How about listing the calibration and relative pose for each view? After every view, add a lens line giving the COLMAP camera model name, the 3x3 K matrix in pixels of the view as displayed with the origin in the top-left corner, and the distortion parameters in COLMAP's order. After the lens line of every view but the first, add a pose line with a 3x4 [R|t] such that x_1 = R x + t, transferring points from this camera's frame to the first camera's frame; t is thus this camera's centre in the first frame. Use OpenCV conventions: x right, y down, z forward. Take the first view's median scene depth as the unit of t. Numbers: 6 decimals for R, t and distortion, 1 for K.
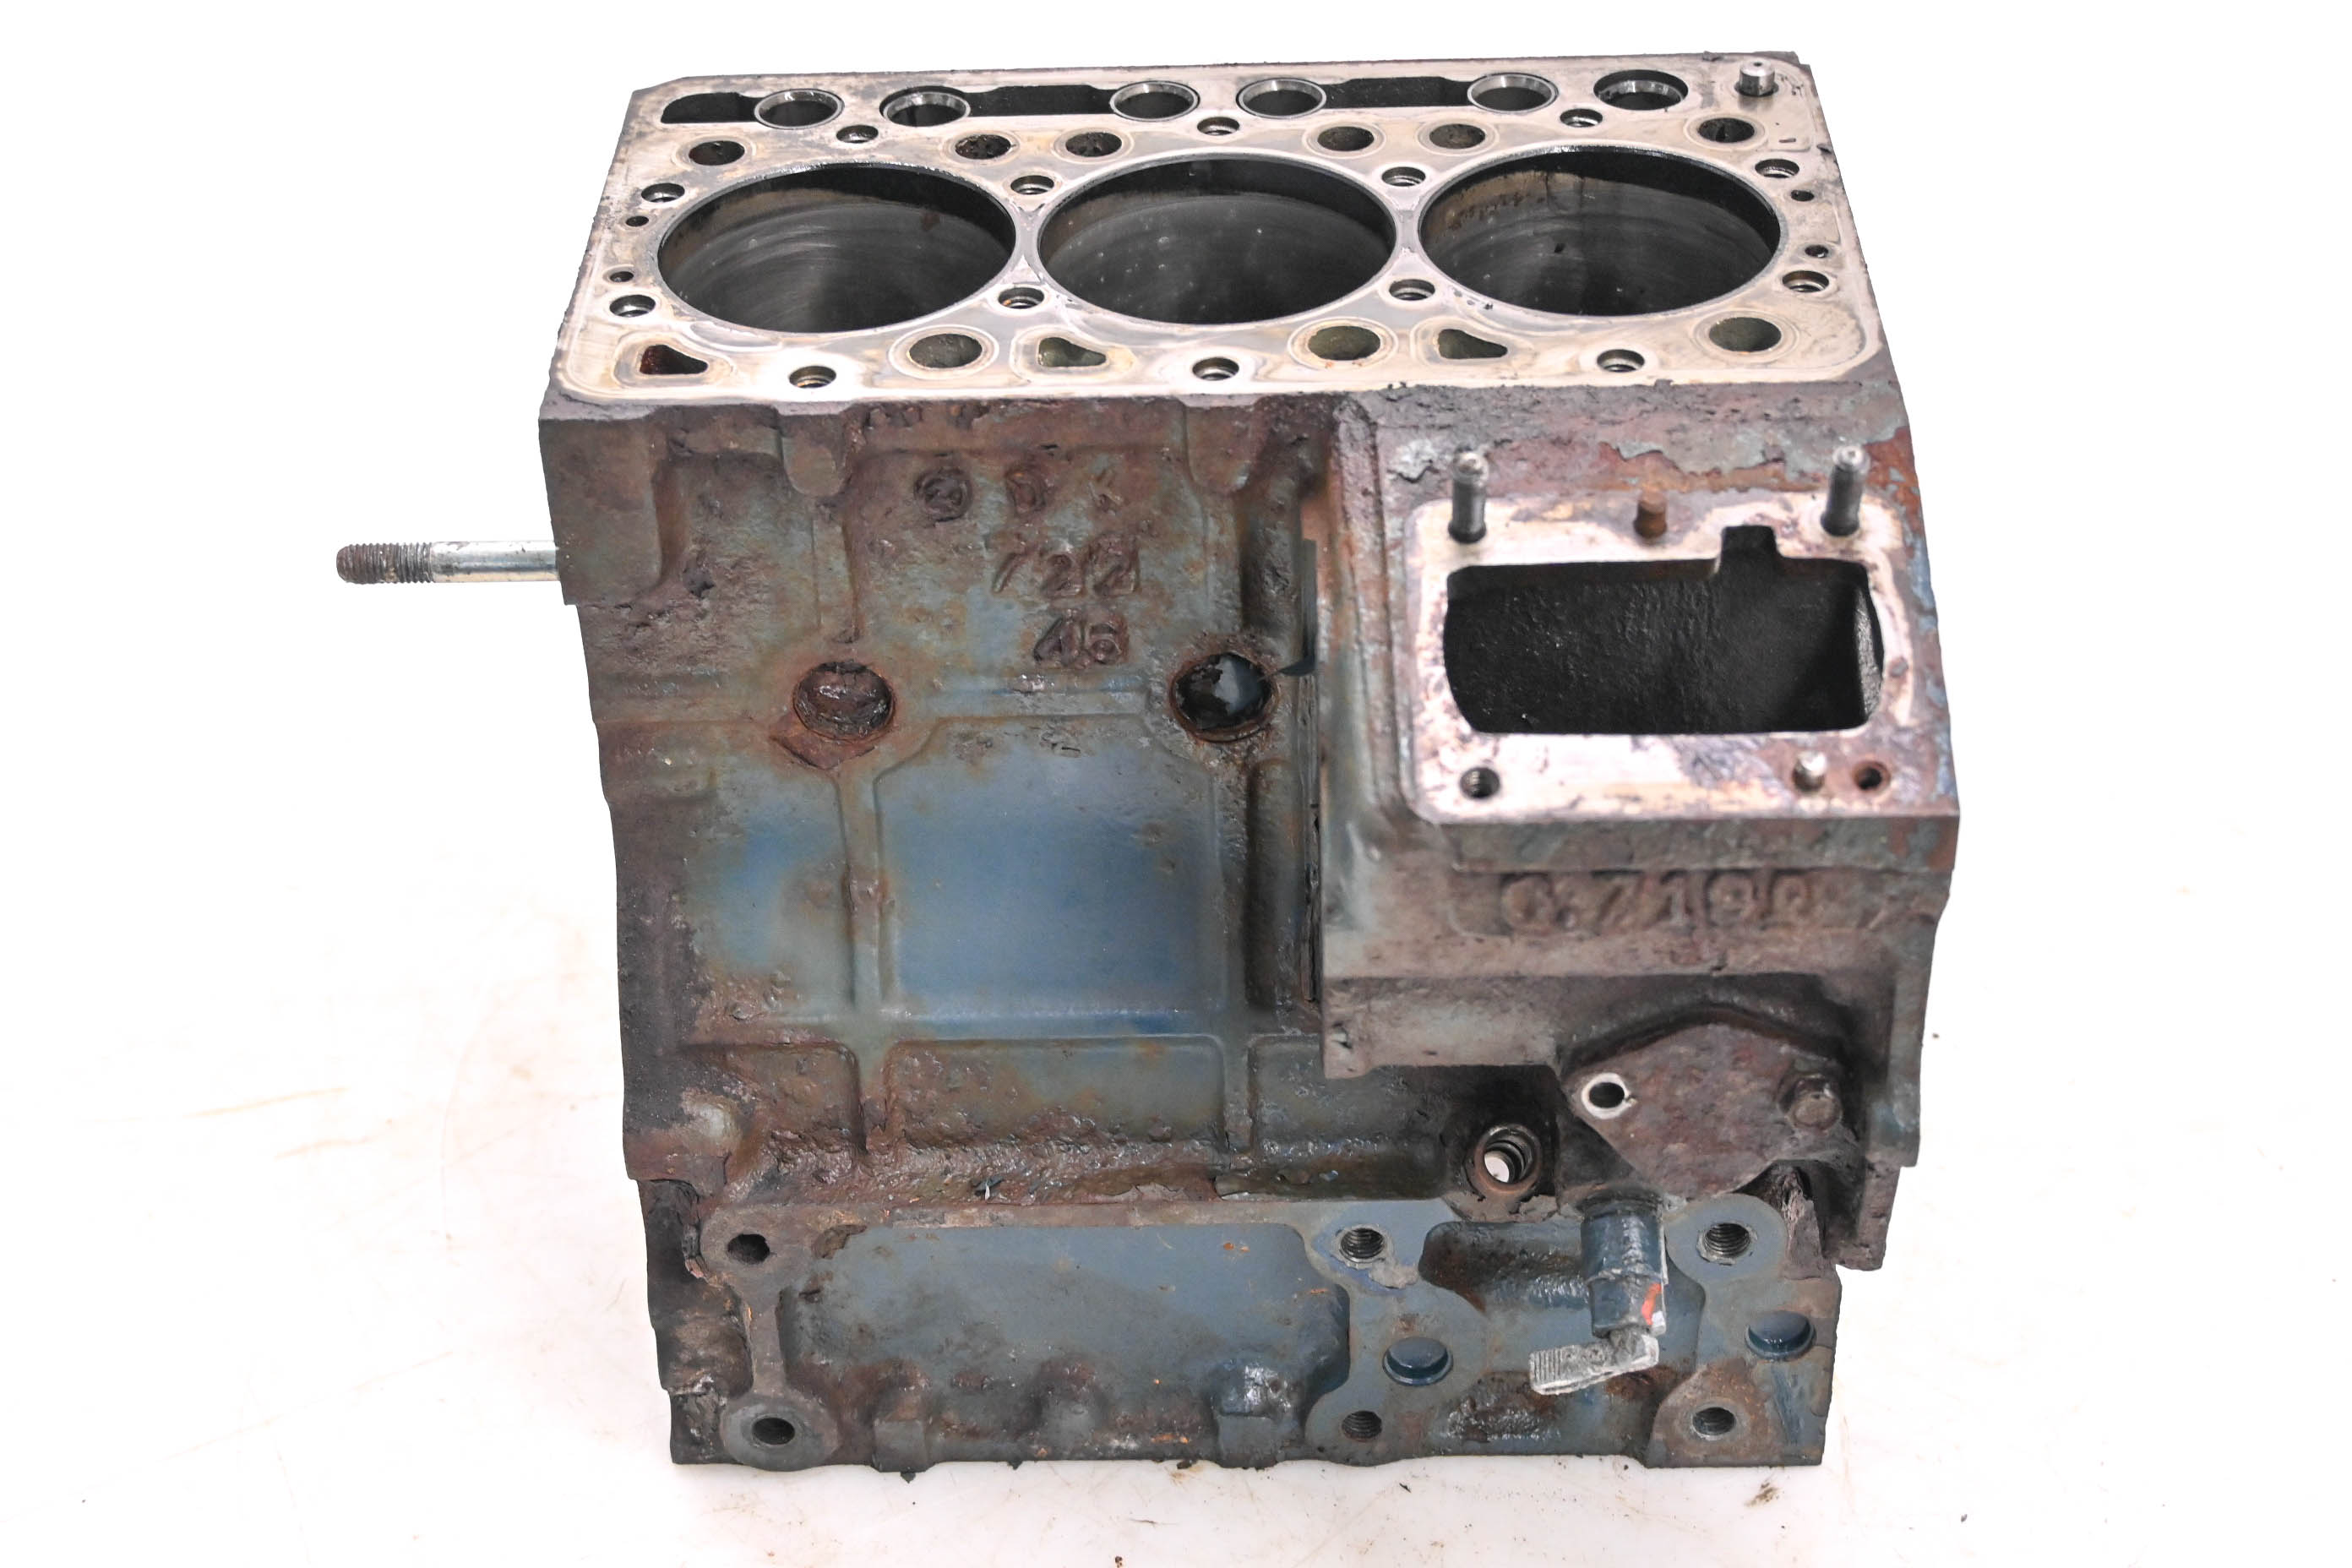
lens RADIAL K [[3616.7, 0, 1174.7], [0, 3616.7, 783.7], [0, 0, 1]] dist [0.061861, 0.000000]
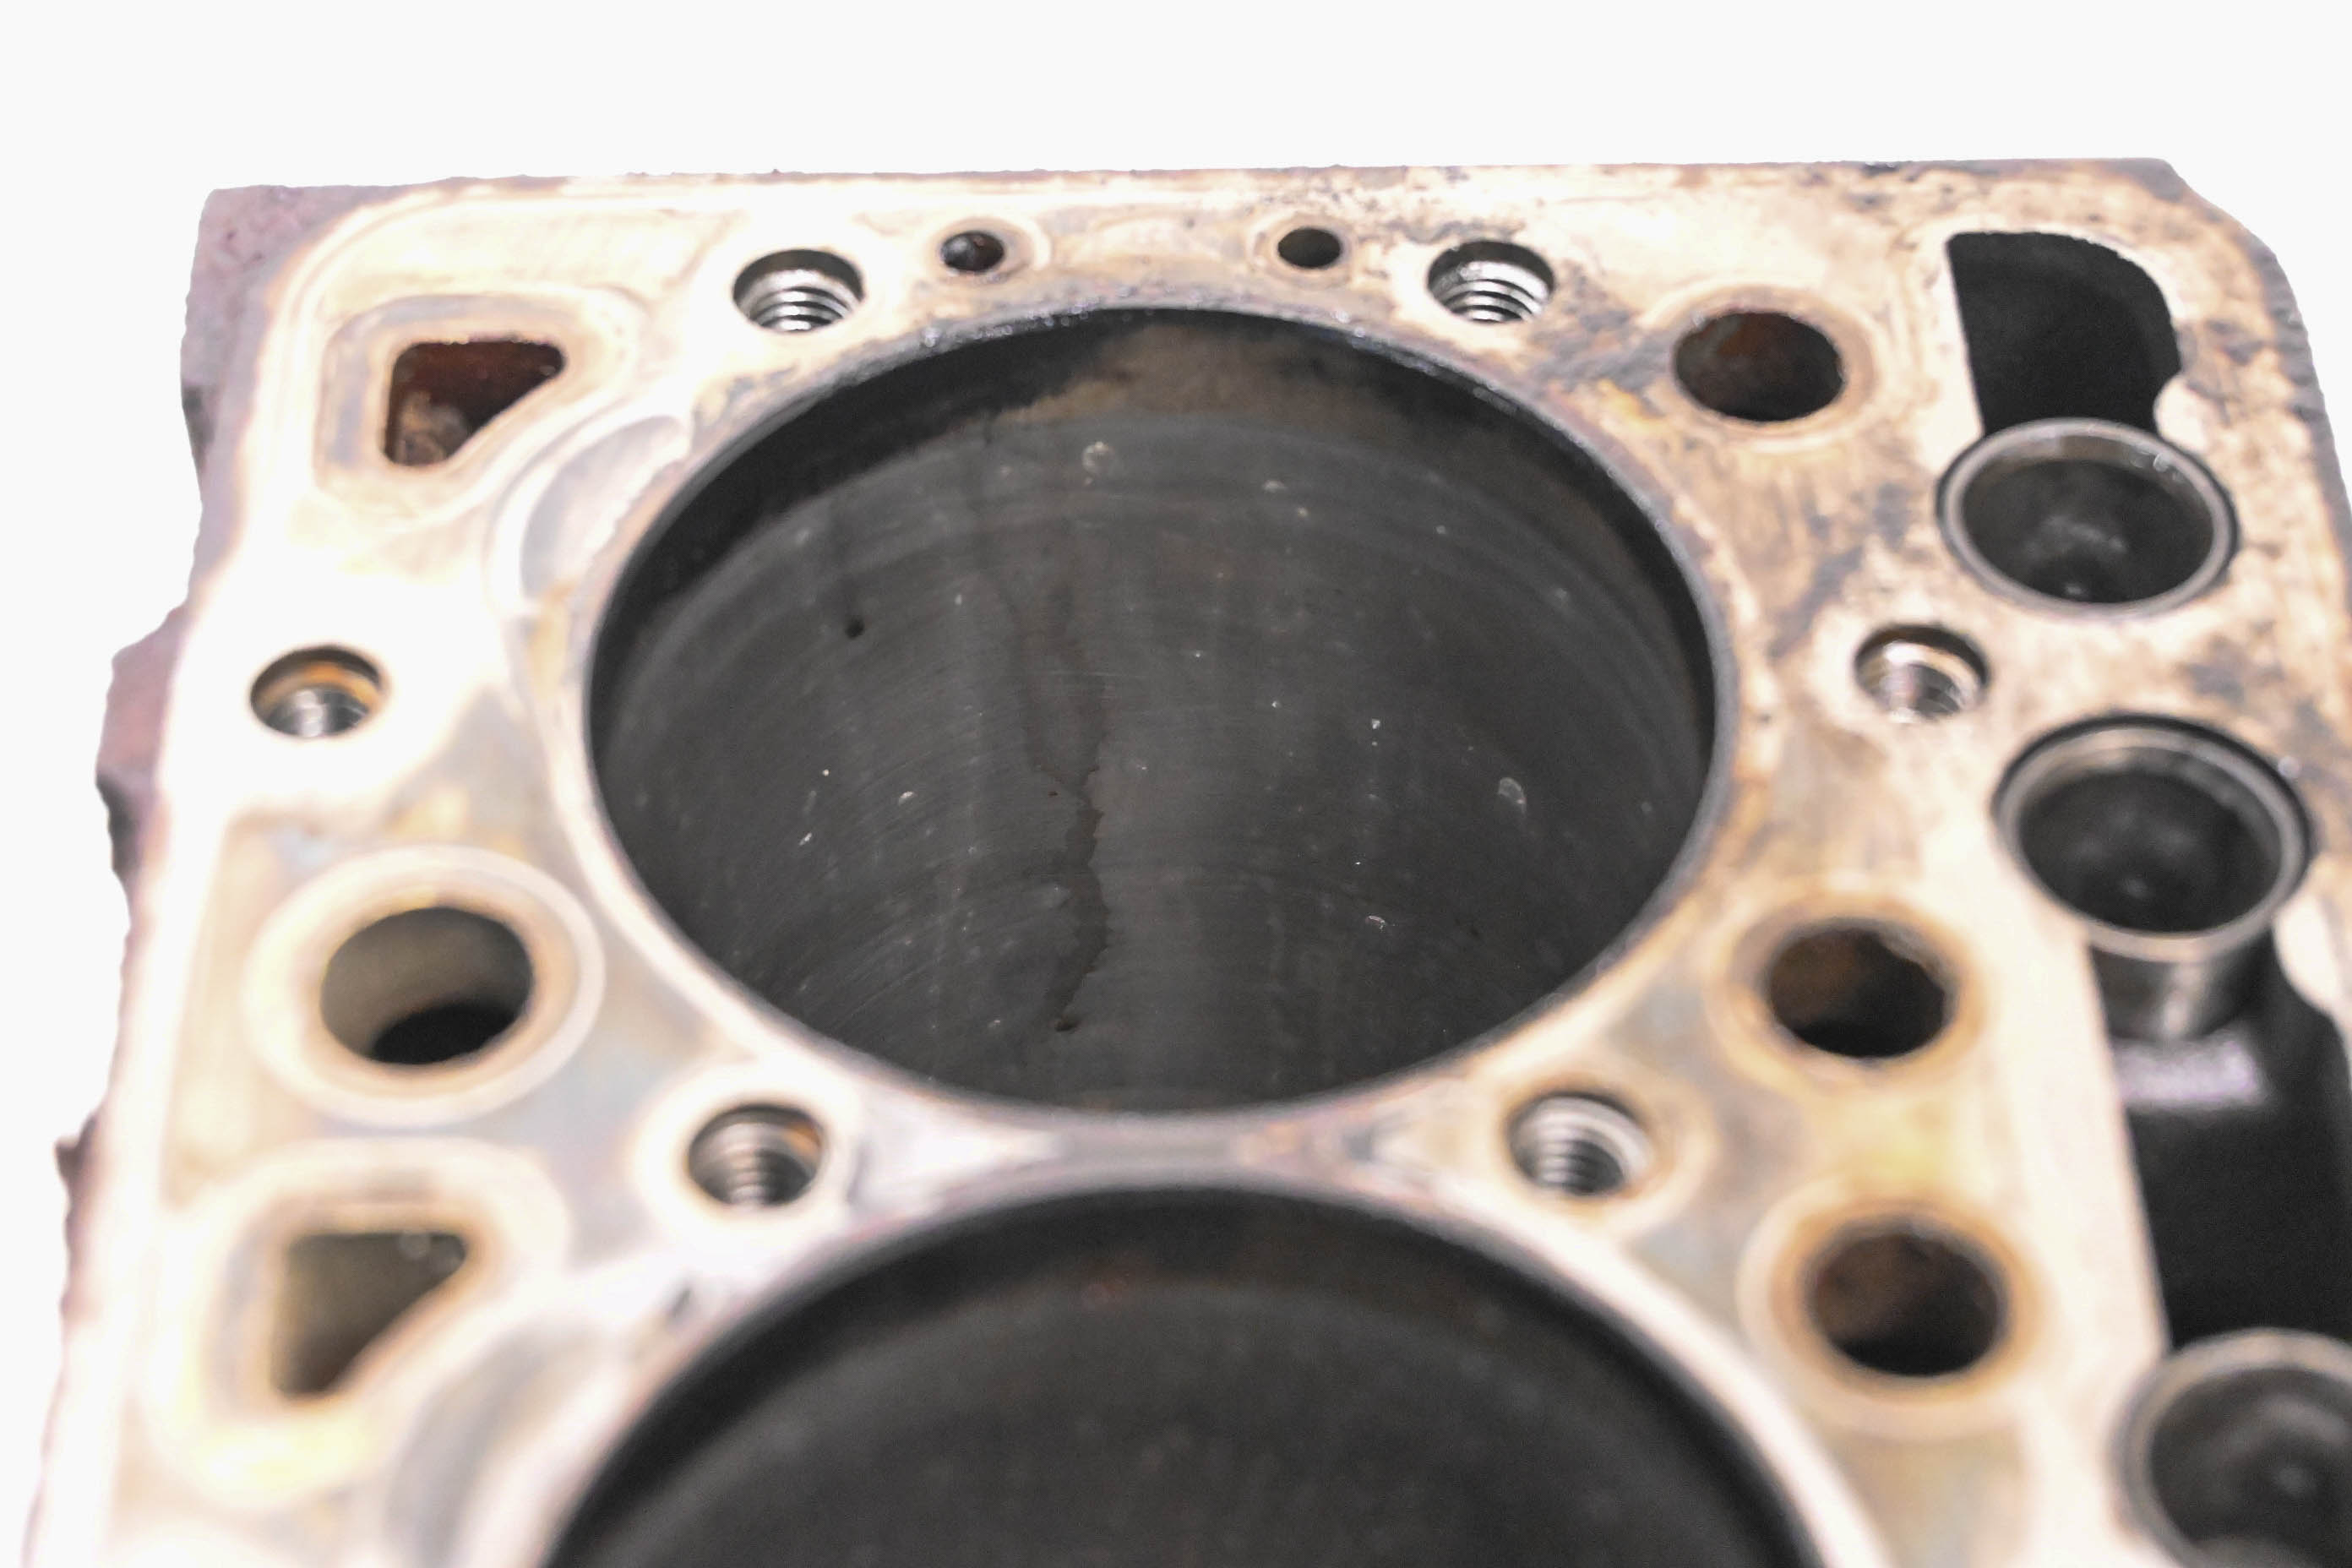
lens RADIAL K [[5016.3, 0, 1156.2], [0, 5016.3, 783.1], [0, 0, 1]] dist [-0.055742, 0.000000]
pose [[0.030653, 0.744229, -0.667221, 0.208401], [-0.595480, 0.549736, 0.585828, -0.409459], [0.802785, 0.379359, 0.460024, 0.826755]]
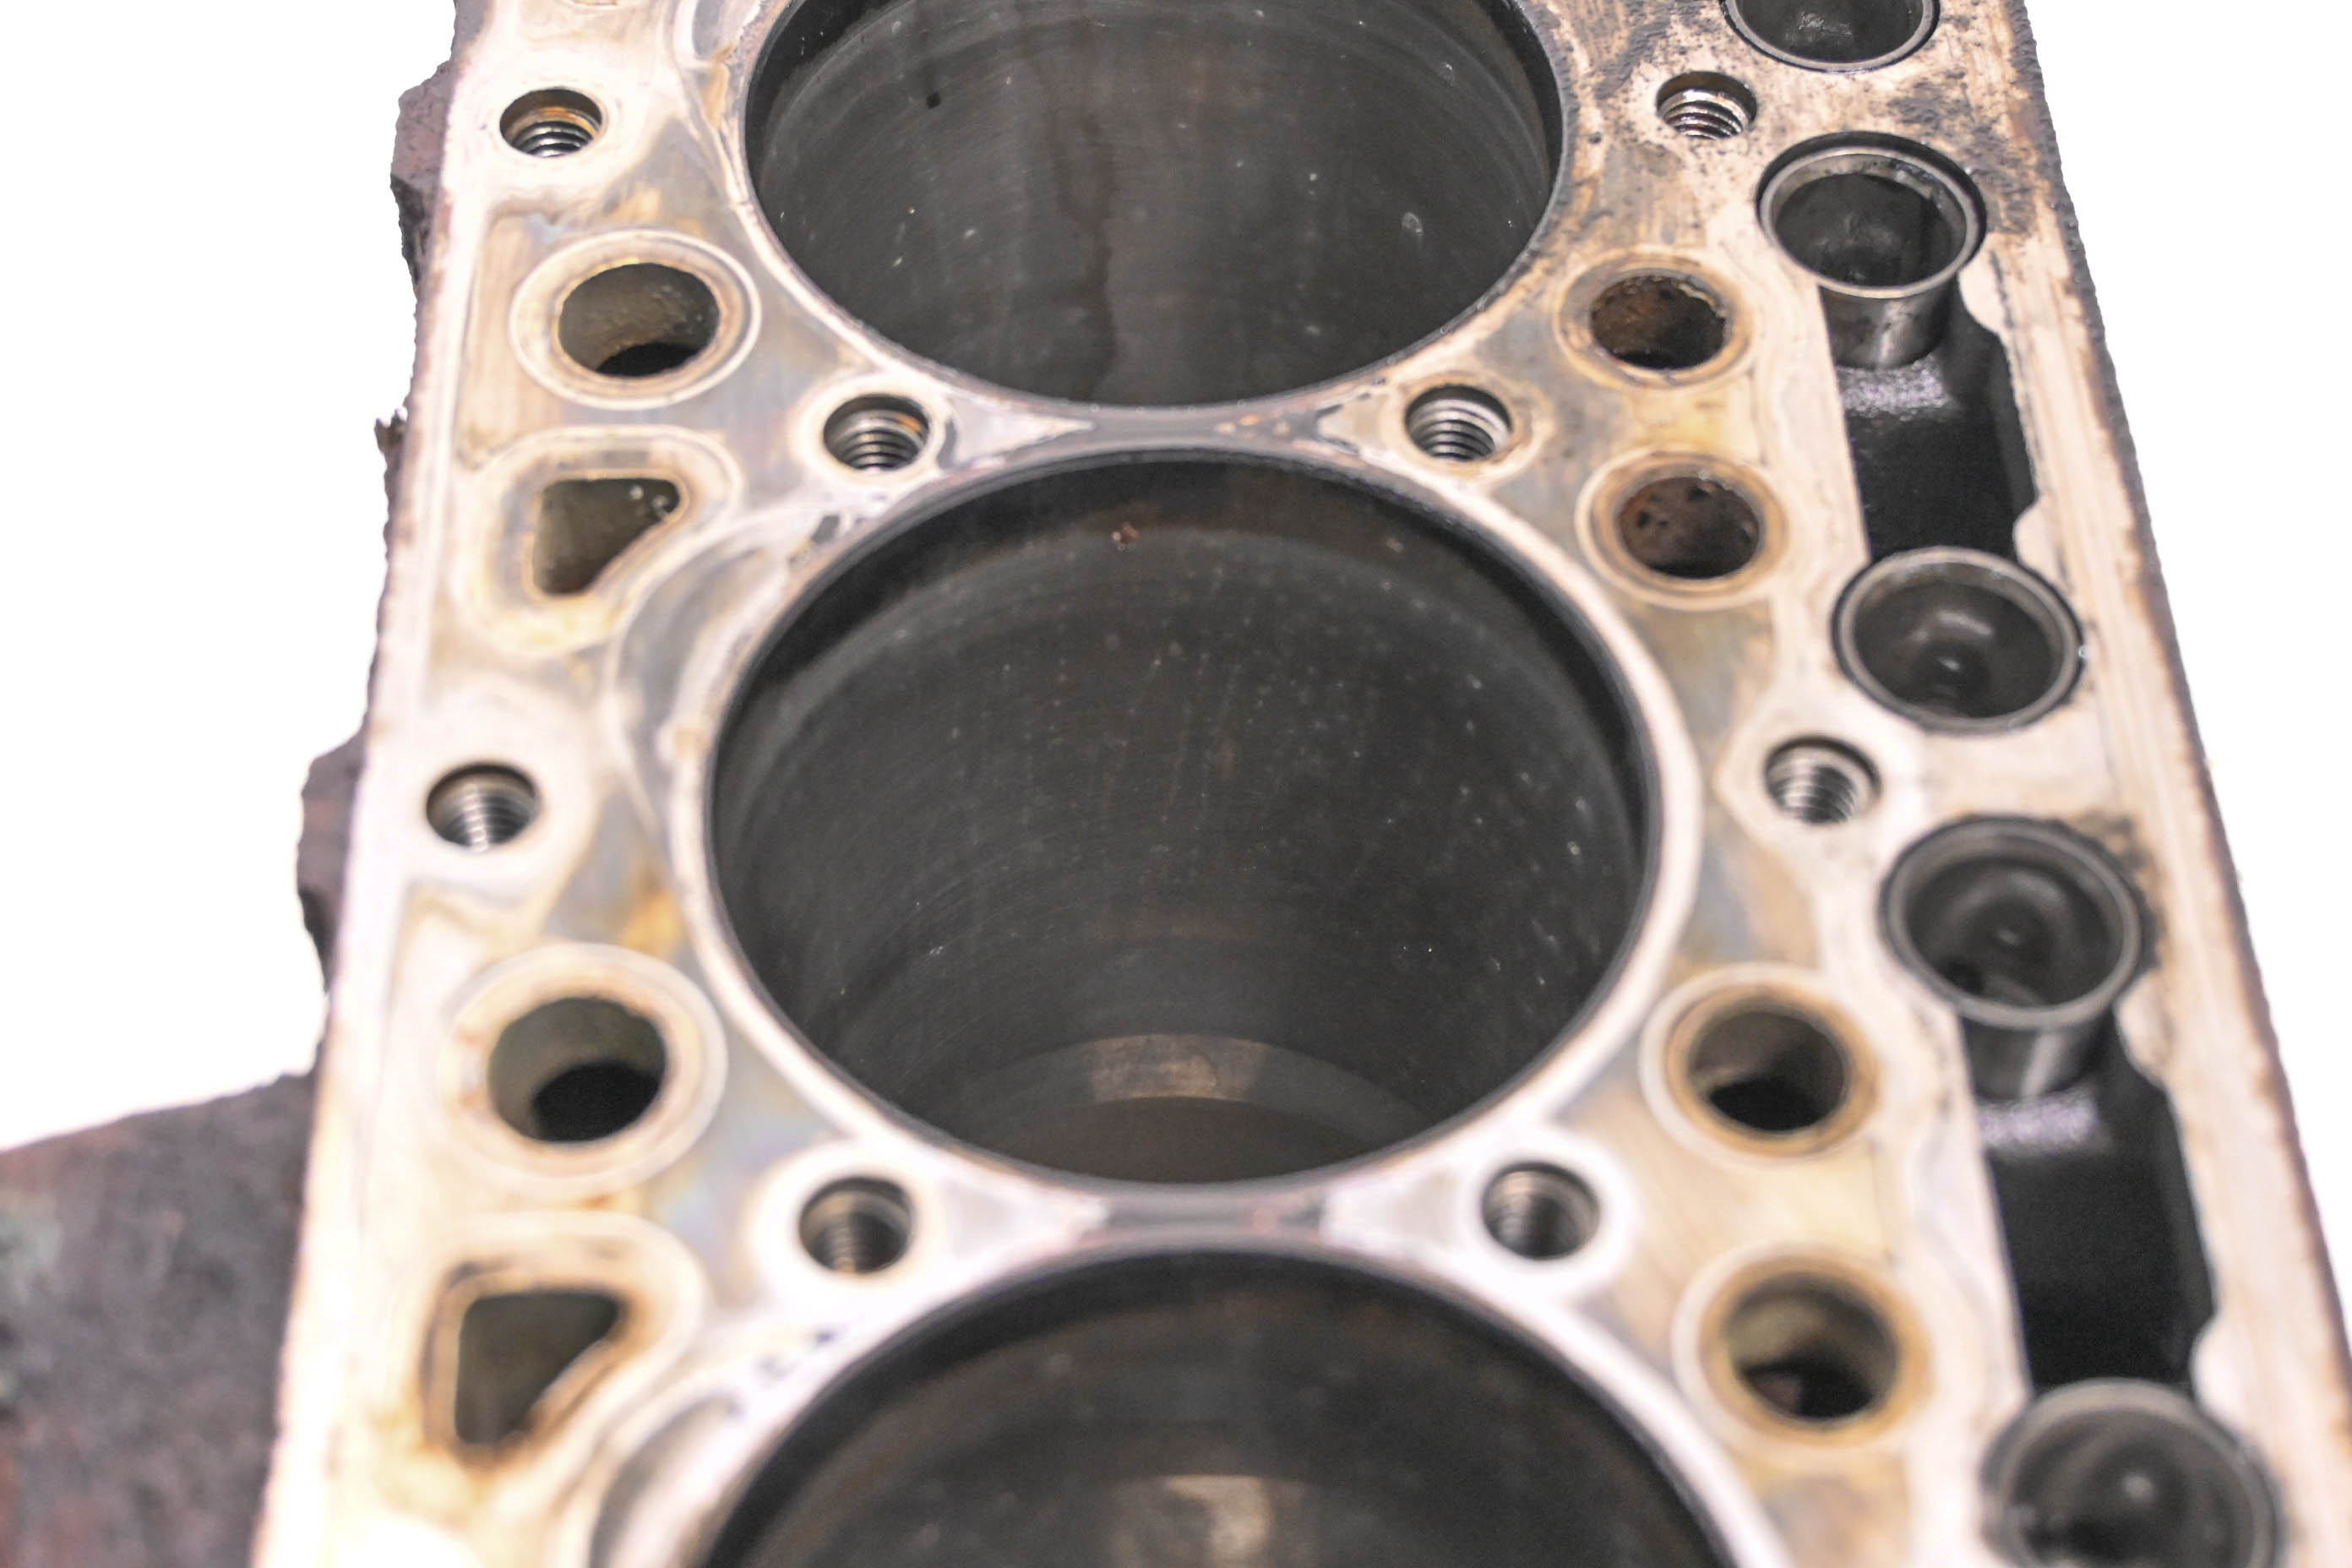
lens RADIAL K [[4053.8, 0, 1190.8], [0, 4053.8, 783.7], [0, 0, 1]] dist [0.017128, 0.000000]
pose [[0.044265, 0.793927, -0.606400, 0.273717], [-0.603622, 0.504922, 0.617005, -0.423000], [0.796041, 0.338724, 0.501582, 0.808612]]
